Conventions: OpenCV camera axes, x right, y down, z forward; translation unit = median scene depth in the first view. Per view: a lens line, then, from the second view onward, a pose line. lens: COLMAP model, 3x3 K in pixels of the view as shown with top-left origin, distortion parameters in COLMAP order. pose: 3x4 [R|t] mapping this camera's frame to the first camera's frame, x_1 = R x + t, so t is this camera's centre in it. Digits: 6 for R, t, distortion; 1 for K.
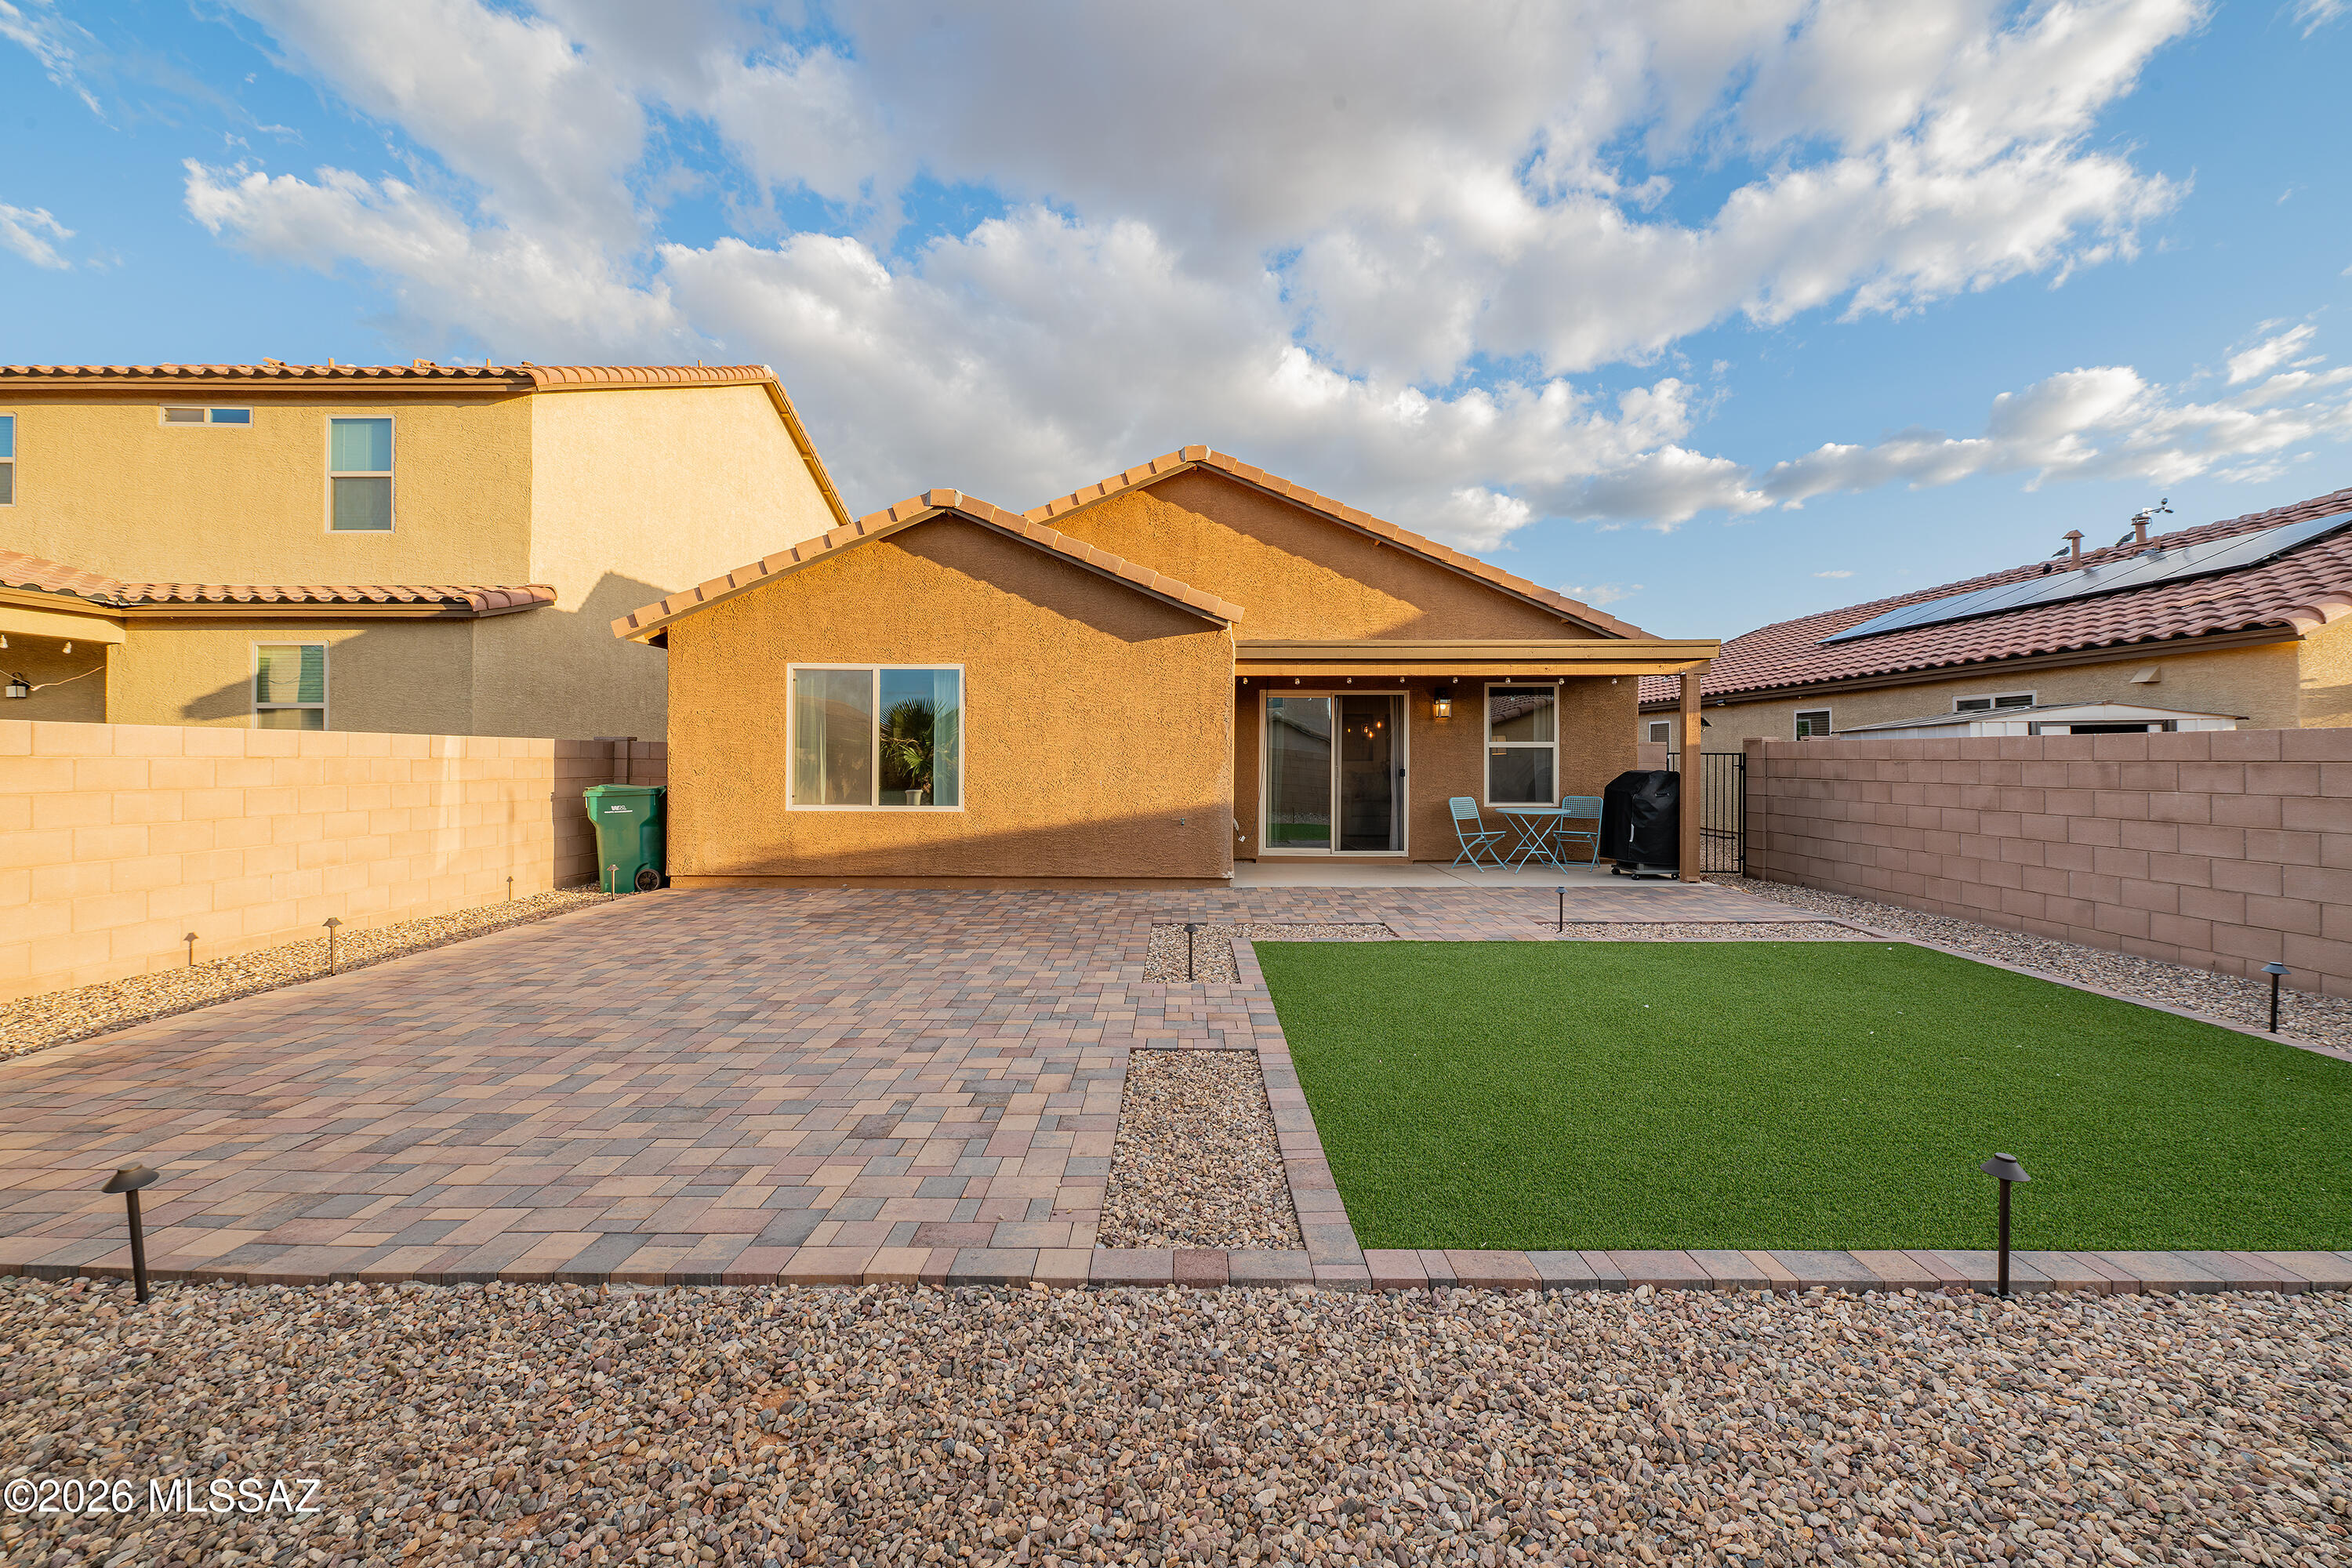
lens RADIAL K [[985.4, 0, 1166.5], [0, 985.4, 758.2], [0, 0, 1]] dist [-0.000339, -0.000206]
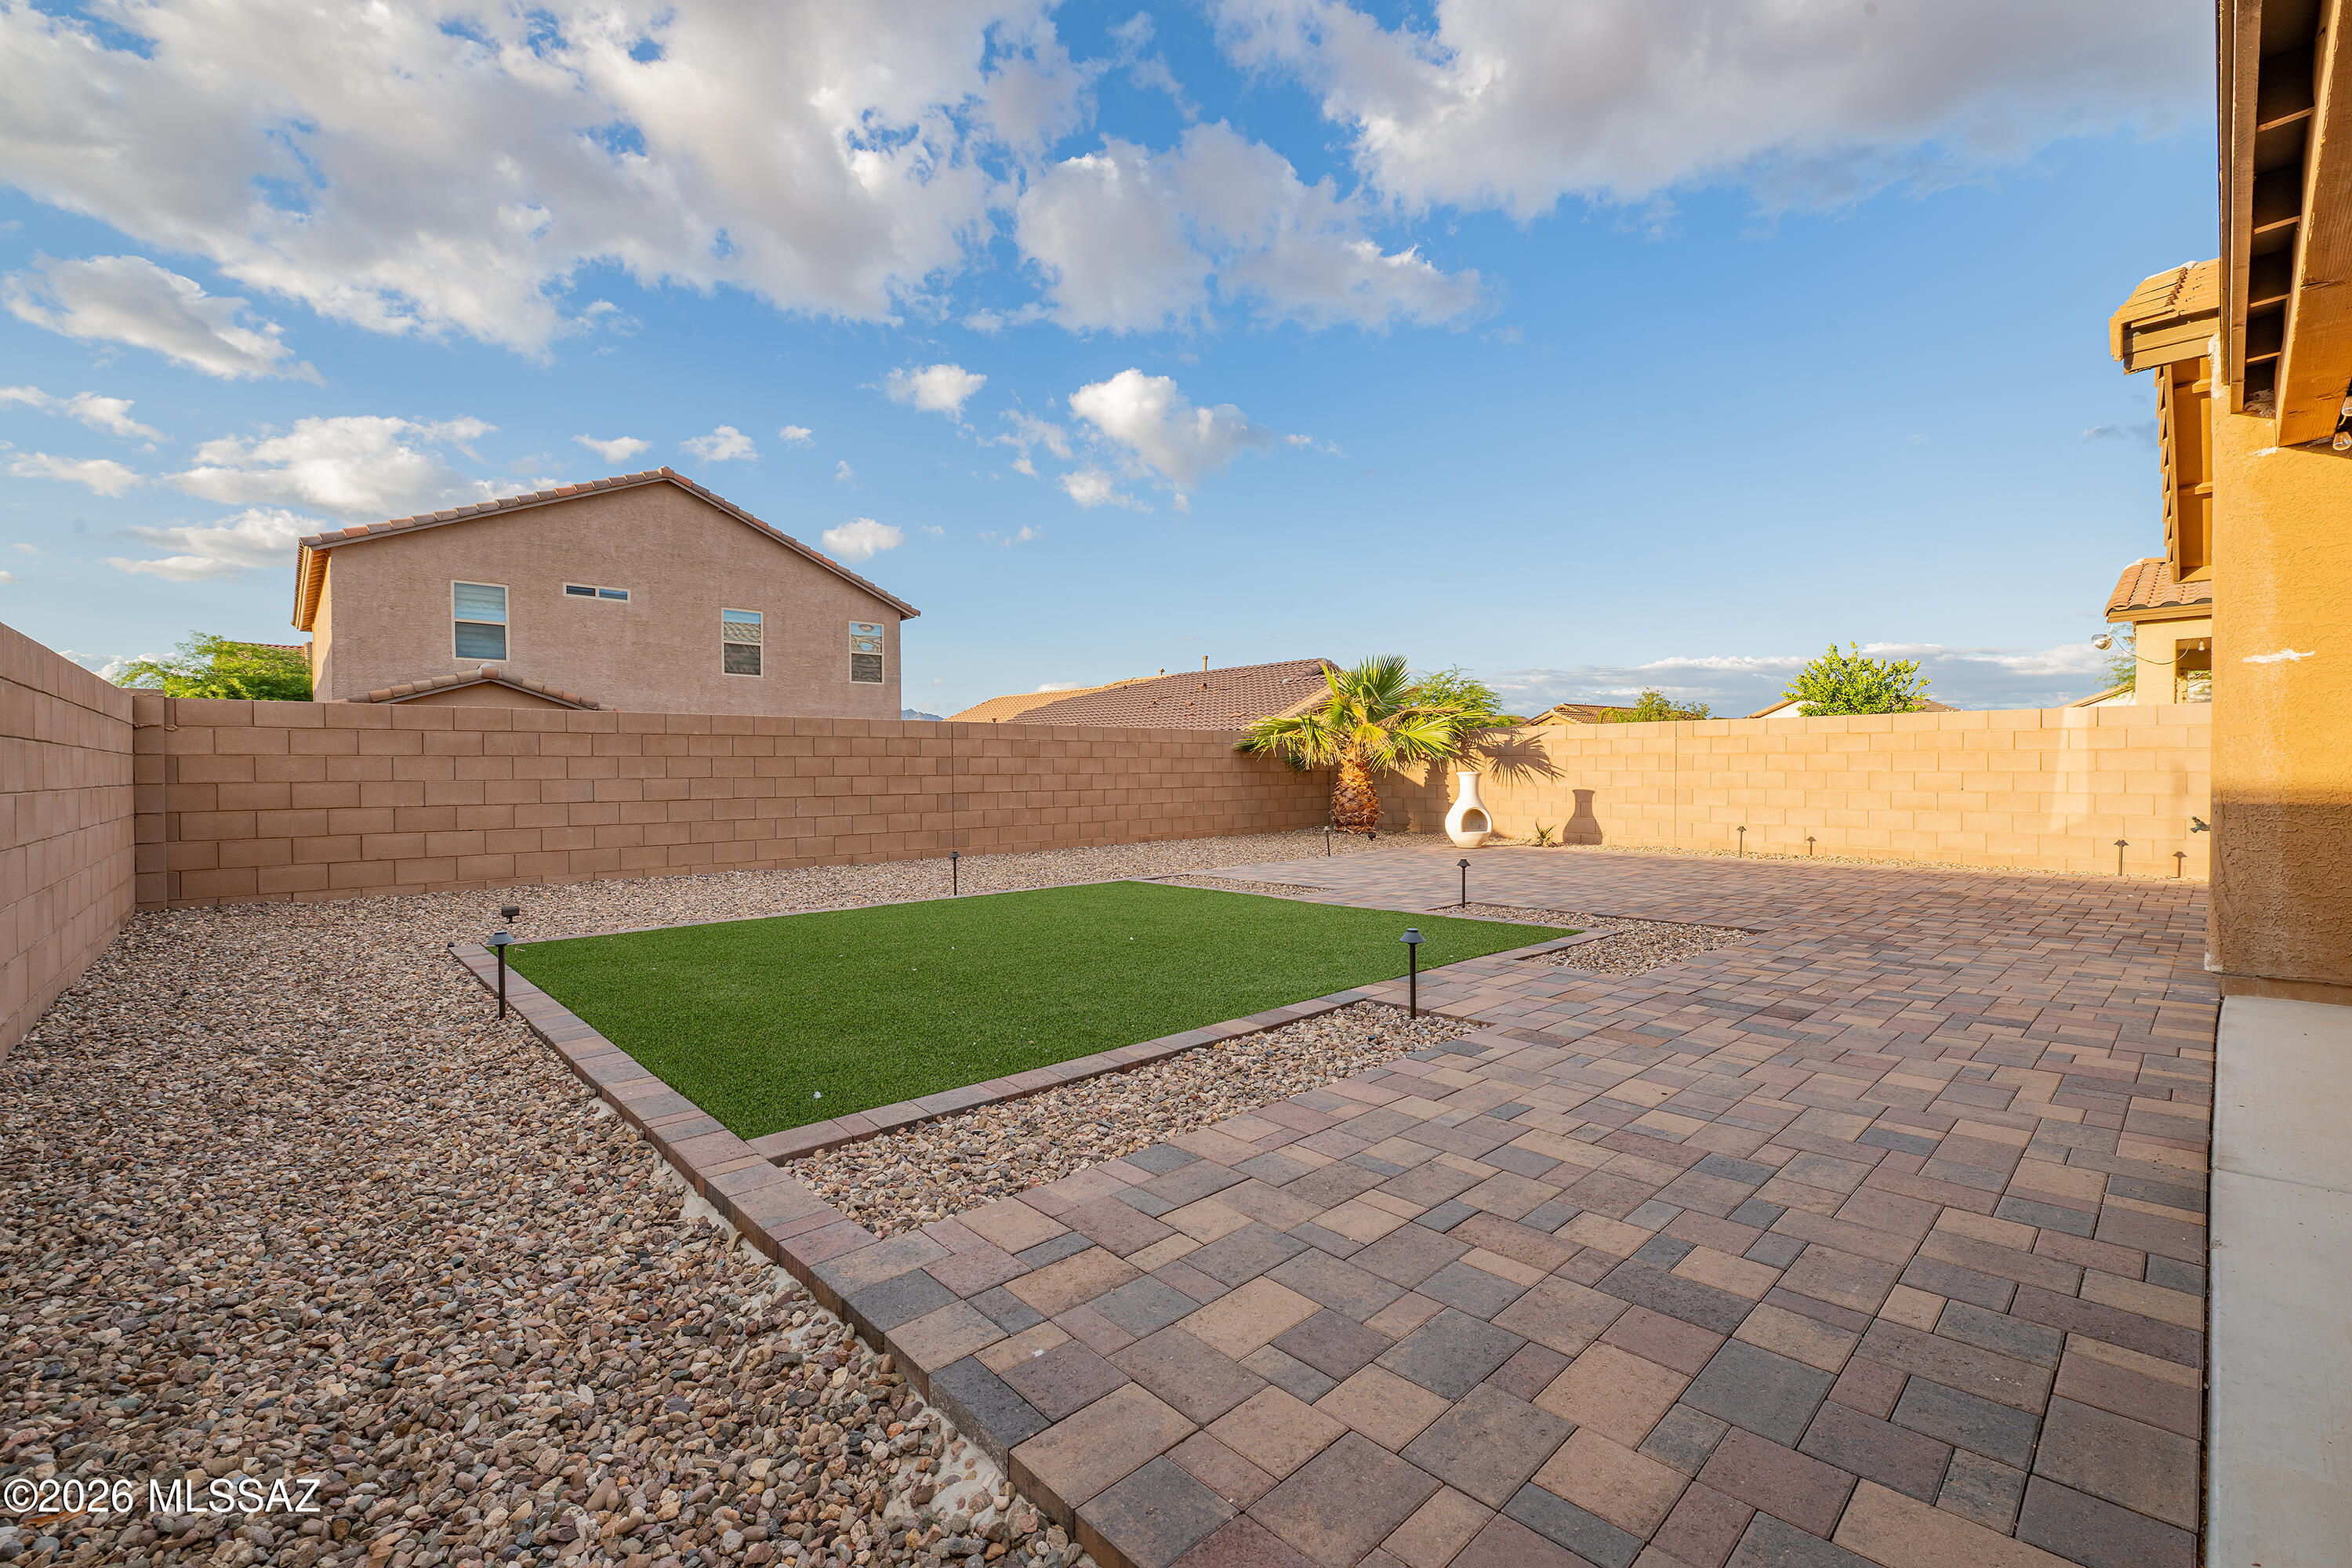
lens RADIAL K [[978.3, 0, 1176.0], [0, 978.3, 784.0], [0, 0, 1]] dist [-0.000698, -0.000079]
pose [[-0.724163, 0.020445, -0.689326, 0.858337], [0.009518, 0.999762, 0.019654, 0.036708], [0.689563, 0.007671, -0.724185, 1.298025]]
